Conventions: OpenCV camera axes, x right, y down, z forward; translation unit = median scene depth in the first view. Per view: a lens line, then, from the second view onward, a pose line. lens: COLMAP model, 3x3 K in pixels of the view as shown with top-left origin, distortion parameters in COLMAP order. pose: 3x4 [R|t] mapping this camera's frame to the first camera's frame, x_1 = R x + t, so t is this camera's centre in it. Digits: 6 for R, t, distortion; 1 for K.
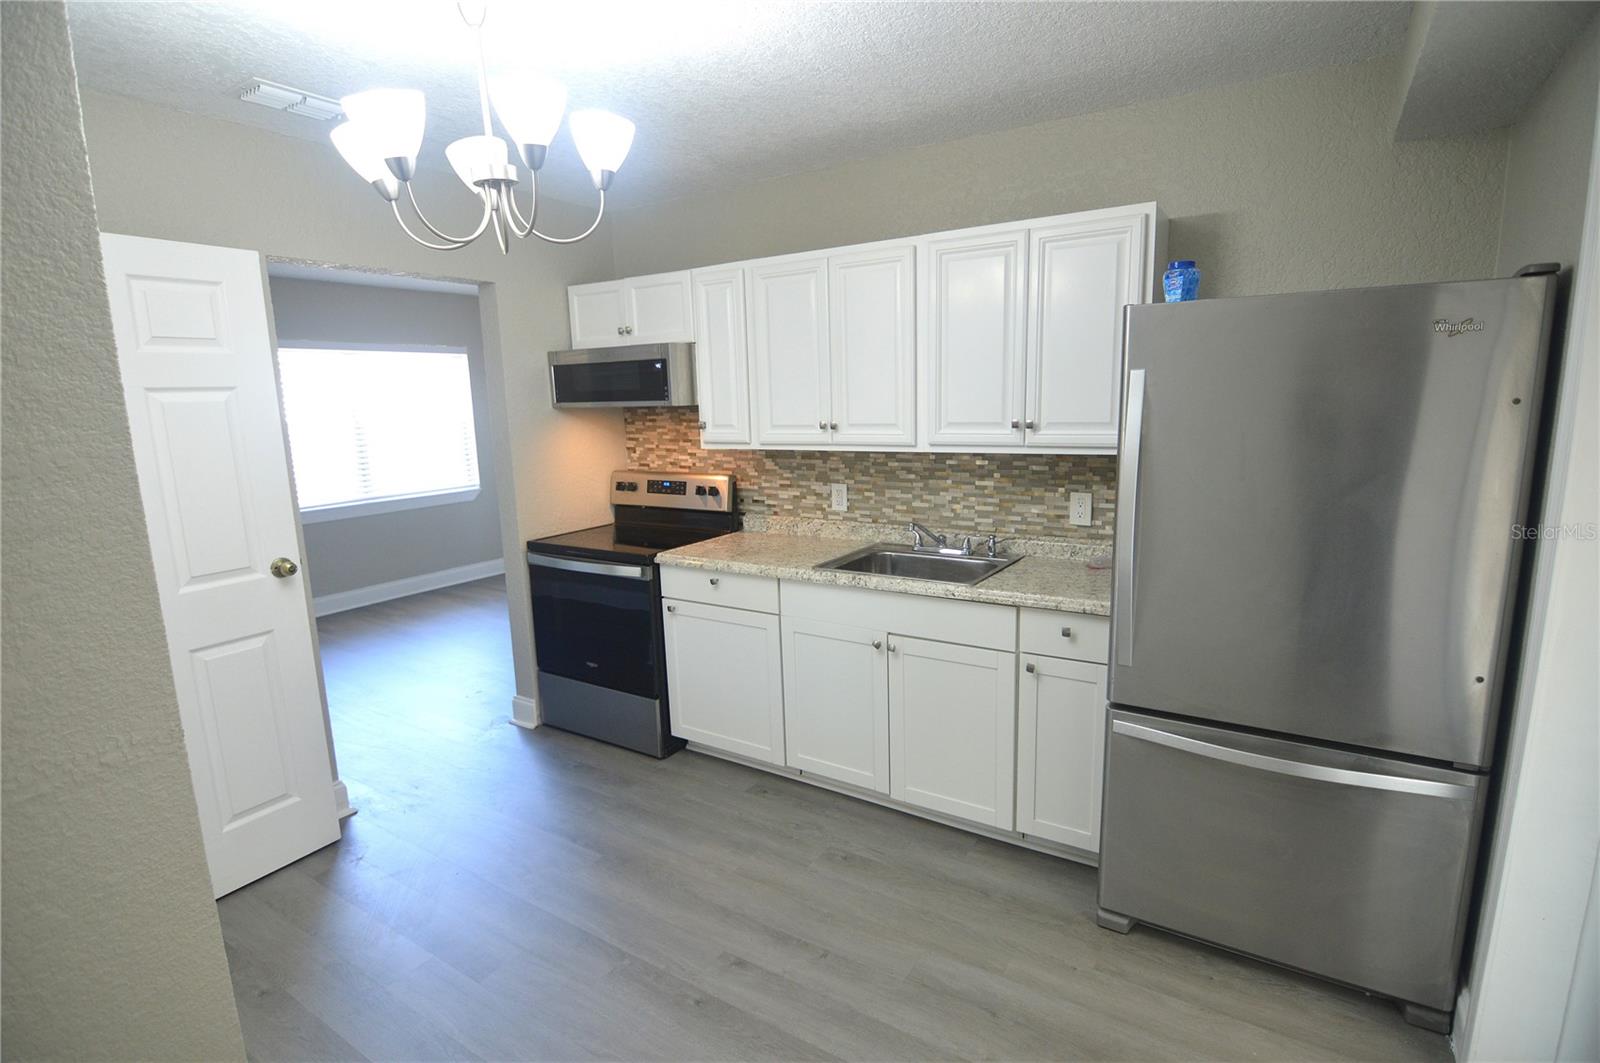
lens RADIAL K [[772.2, 0, 800.0], [0, 772.2, 531.5], [0, 0, 1]] dist [0.002646, -0.018107]
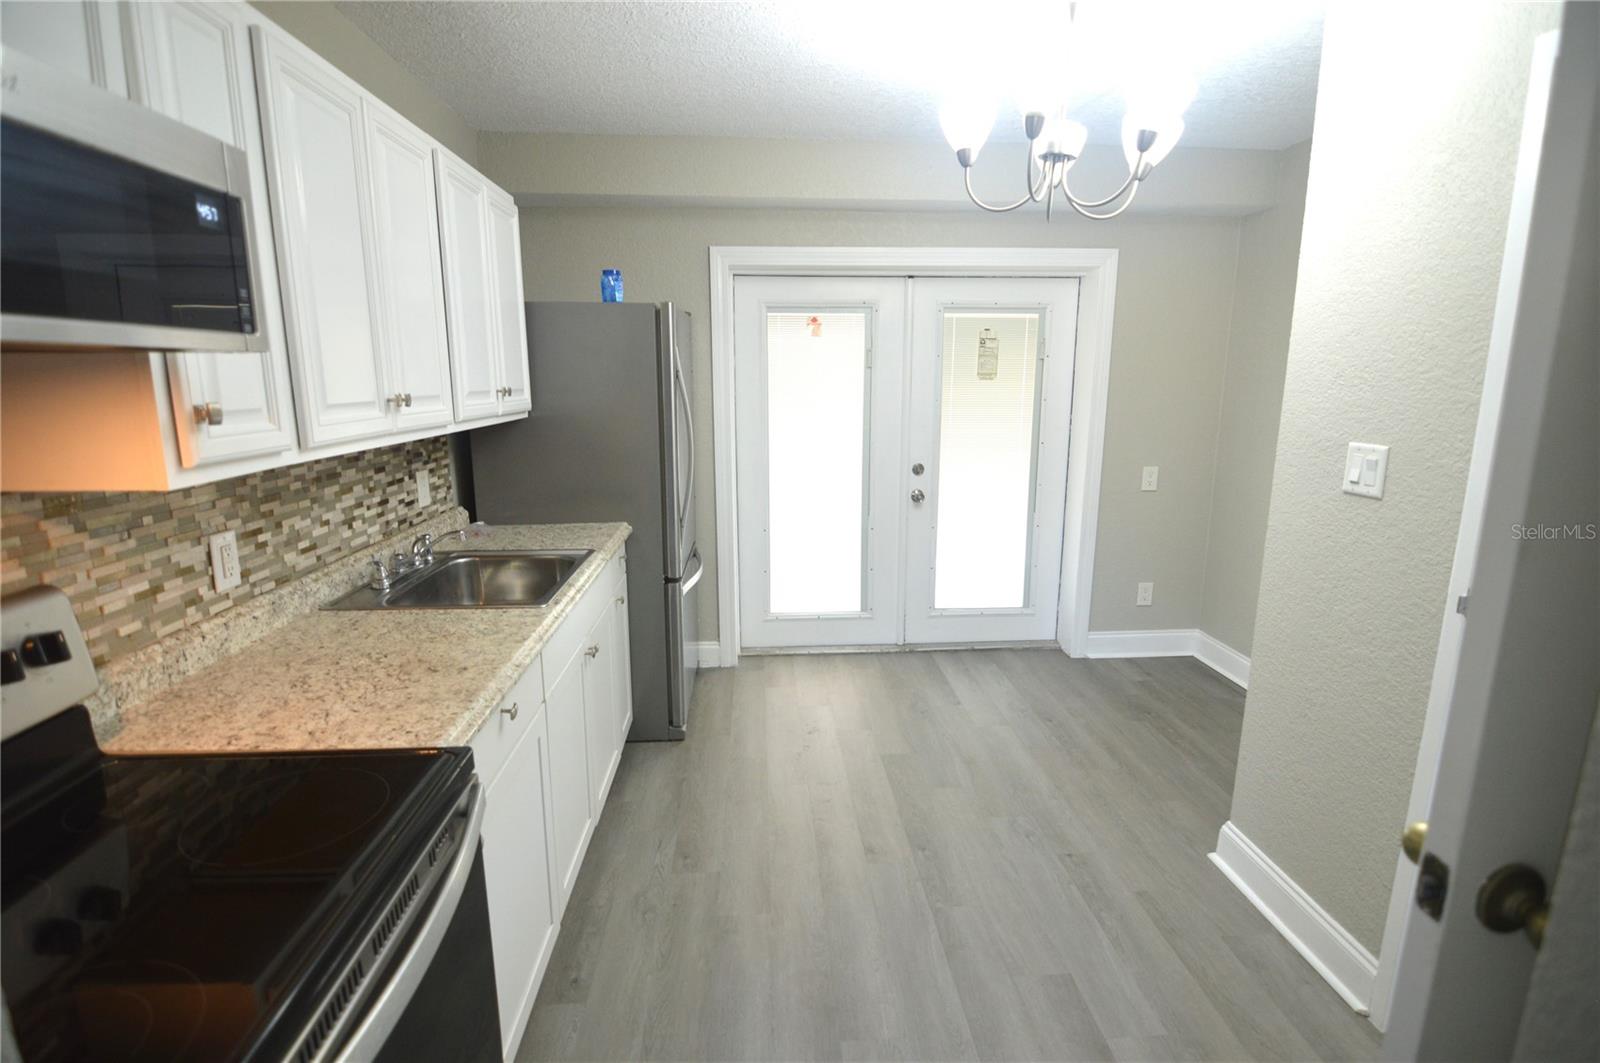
lens RADIAL K [[772.2, 0, 800.0], [0, 772.2, 531.5], [0, 0, 1]] dist [0.002646, -0.018107]
pose [[-0.584780, -0.139098, 0.799177, -0.538422], [0.150741, 0.949396, 0.275544, -0.139773], [-0.797063, 0.281601, -0.534220, 0.966983]]
